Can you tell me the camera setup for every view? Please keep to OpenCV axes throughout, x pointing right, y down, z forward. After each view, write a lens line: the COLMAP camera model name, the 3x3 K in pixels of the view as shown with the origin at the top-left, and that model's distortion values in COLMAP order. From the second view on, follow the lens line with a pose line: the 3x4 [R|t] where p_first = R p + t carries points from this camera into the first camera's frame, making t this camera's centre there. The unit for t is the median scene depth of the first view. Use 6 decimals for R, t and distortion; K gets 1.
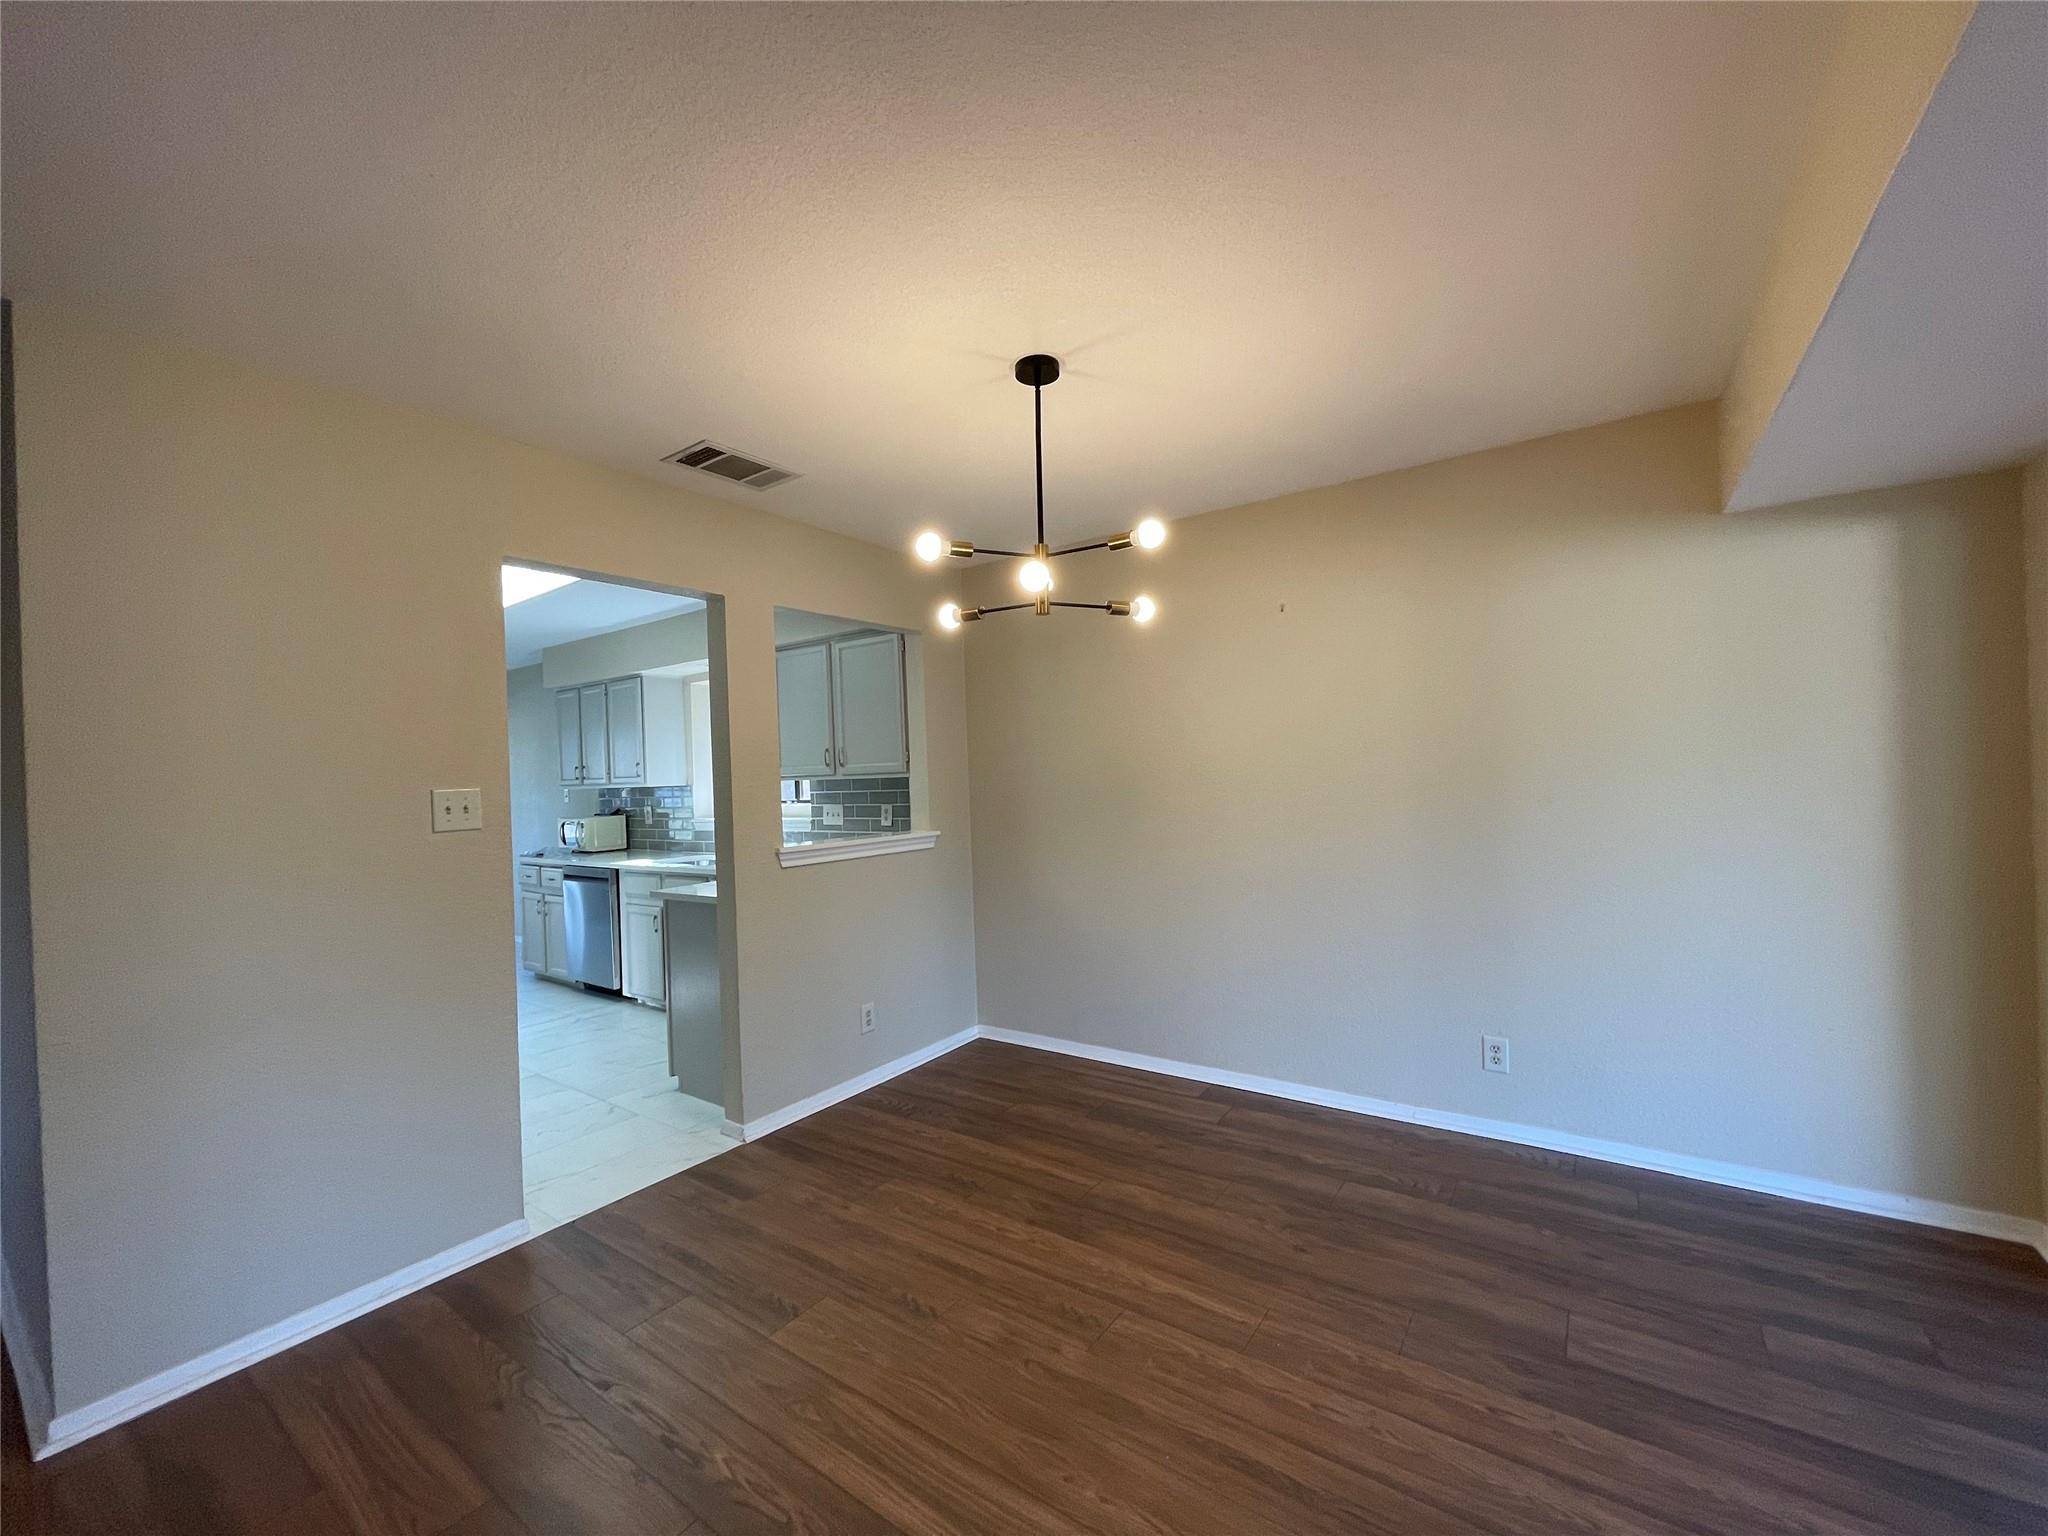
lens RADIAL K [[835.9, 0, 1024.0], [0, 835.9, 768.0], [0, 0, 1]] dist [-0.002786, 0.000525]
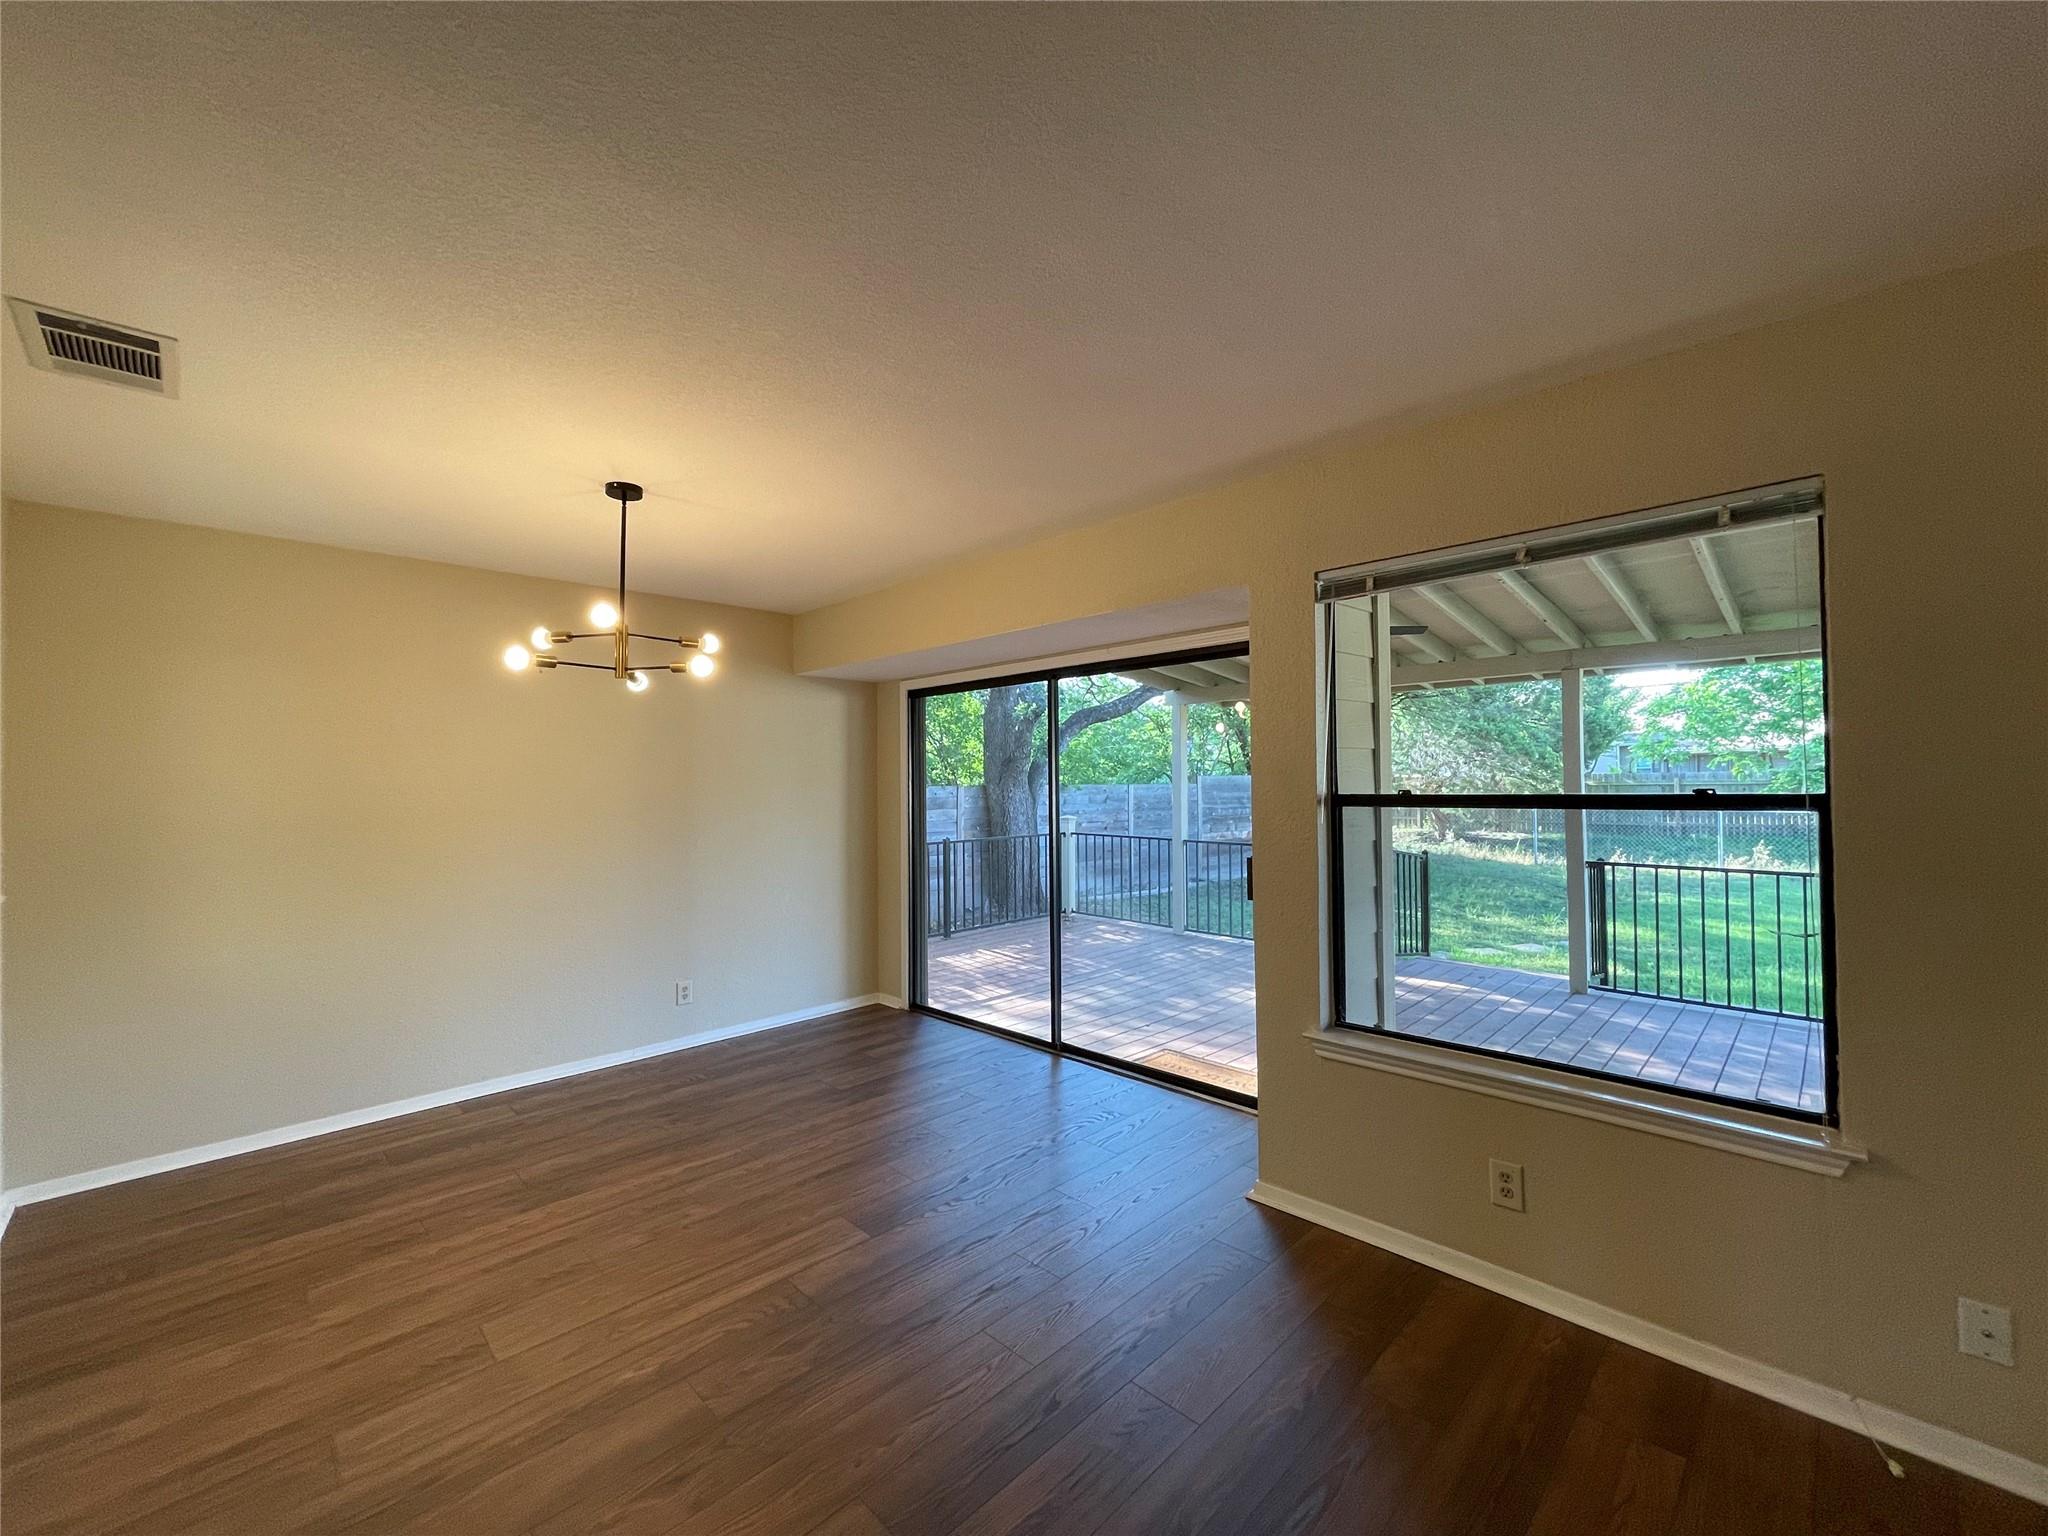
lens RADIAL K [[835.9, 0, 1024.0], [0, 835.9, 768.0], [0, 0, 1]] dist [-0.002786, 0.000525]
pose [[0.156531, 0.053055, 0.986247, -1.008315], [0.003857, 0.998516, -0.054327, 0.021681], [-0.987665, 0.012308, 0.156094, 0.168894]]
